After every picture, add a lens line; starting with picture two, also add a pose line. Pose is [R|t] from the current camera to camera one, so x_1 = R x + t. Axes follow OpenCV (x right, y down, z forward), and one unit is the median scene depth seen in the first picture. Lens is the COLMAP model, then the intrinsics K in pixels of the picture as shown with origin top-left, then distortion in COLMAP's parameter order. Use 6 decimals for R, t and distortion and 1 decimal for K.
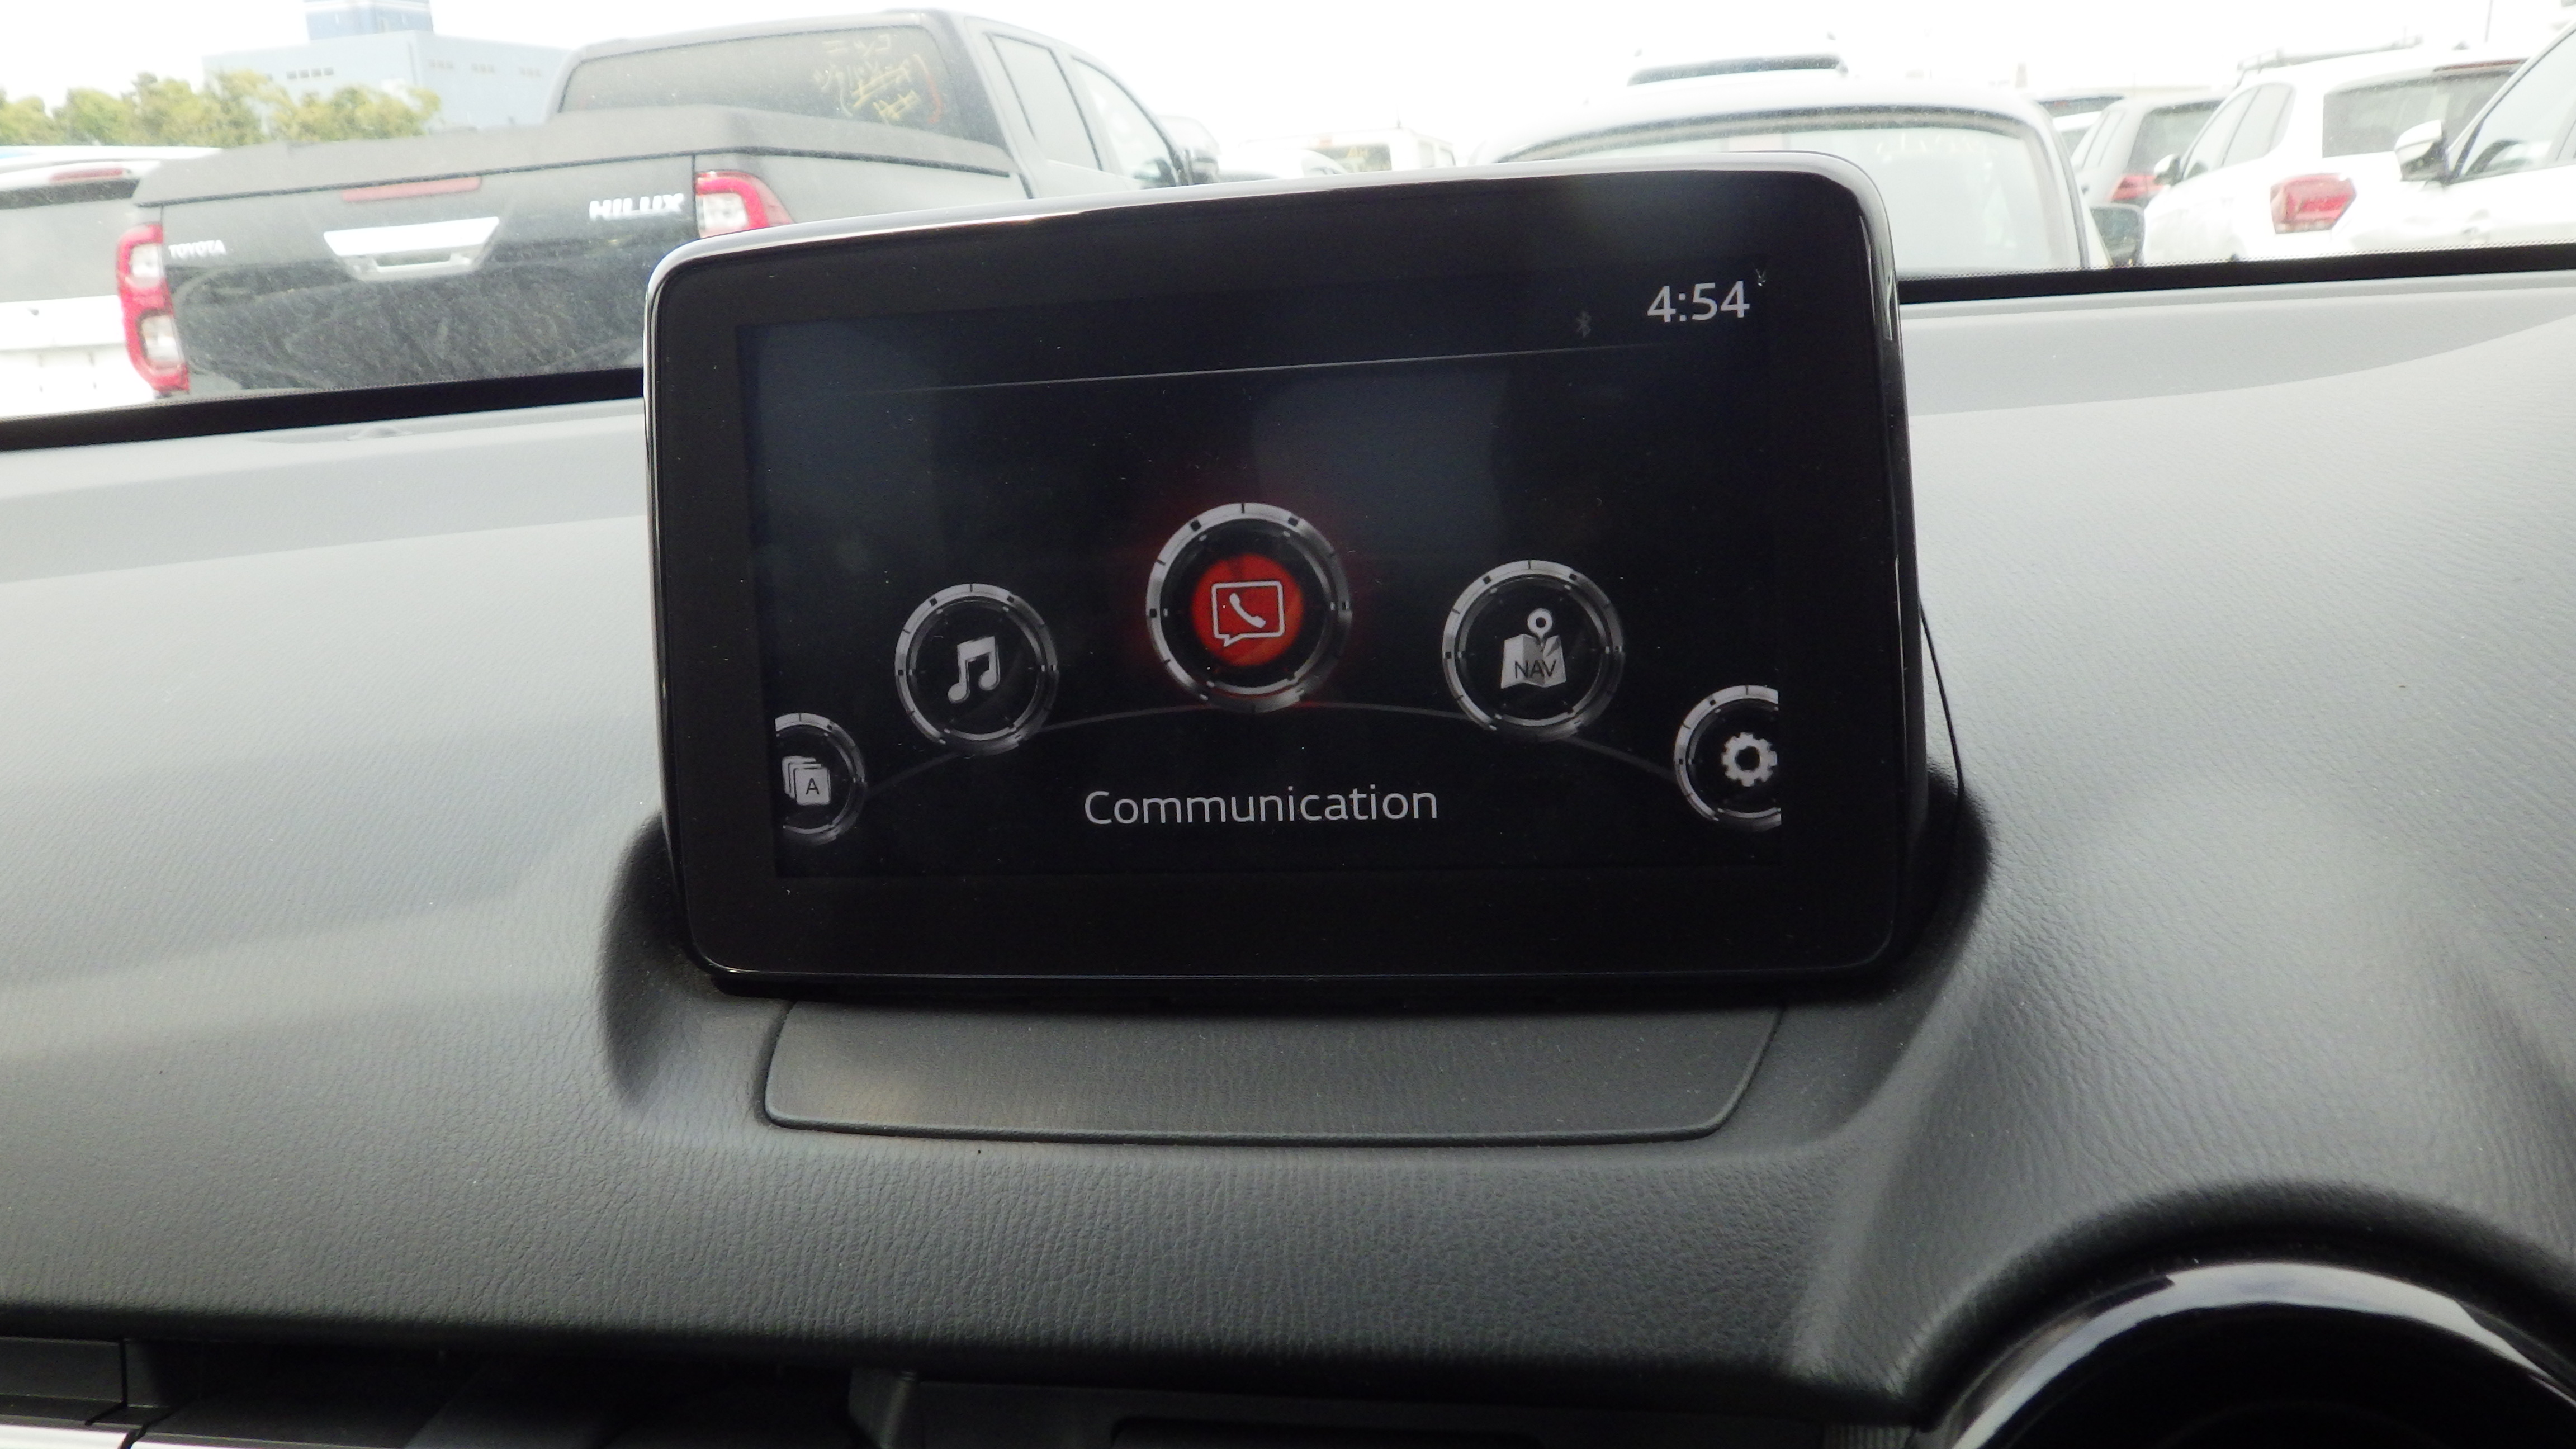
lens RADIAL K [[2150.4, 0, 1288.0], [0, 2150.4, 724.5], [0, 0, 1]] dist [-0.009922, 0.005184]
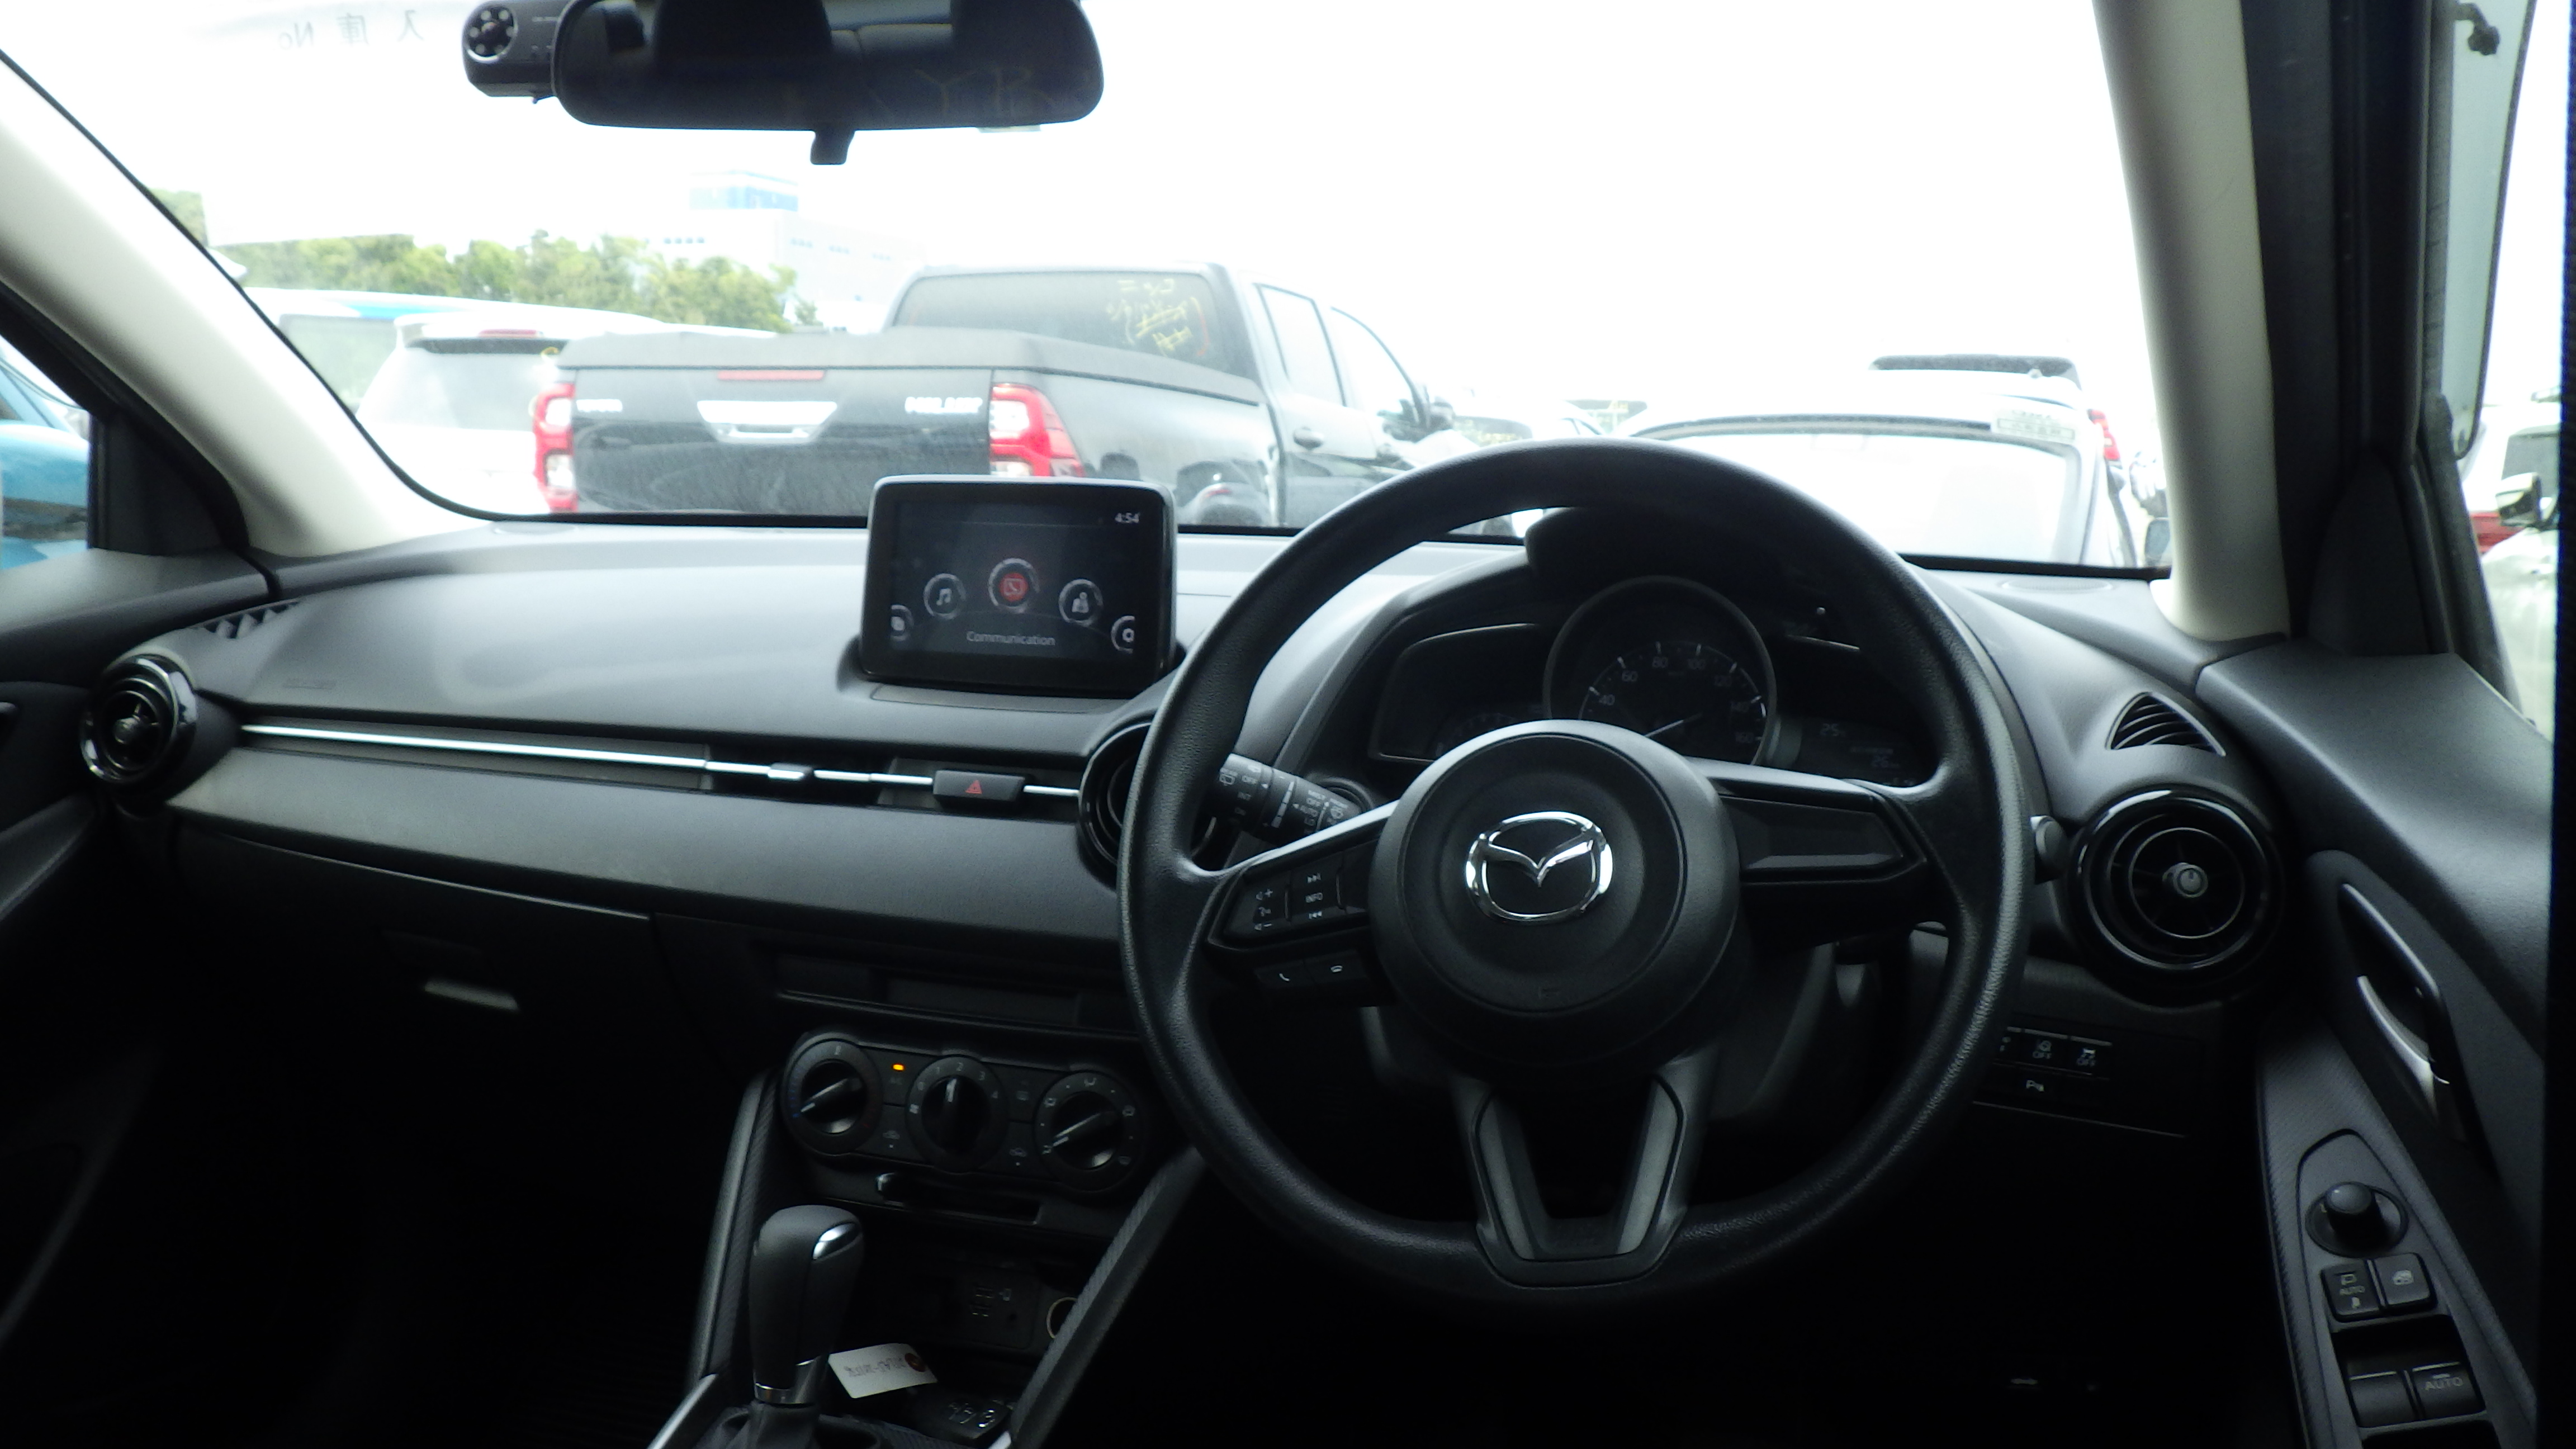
lens RADIAL K [[2150.4, 0, 1288.0], [0, 2150.4, 724.5], [0, 0, 1]] dist [-0.009922, 0.005184]
pose [[0.986473, 0.108521, -0.122858, 0.060387], [-0.120410, 0.988277, -0.093864, 0.030763], [0.111231, 0.107388, 0.987975, -0.169677]]
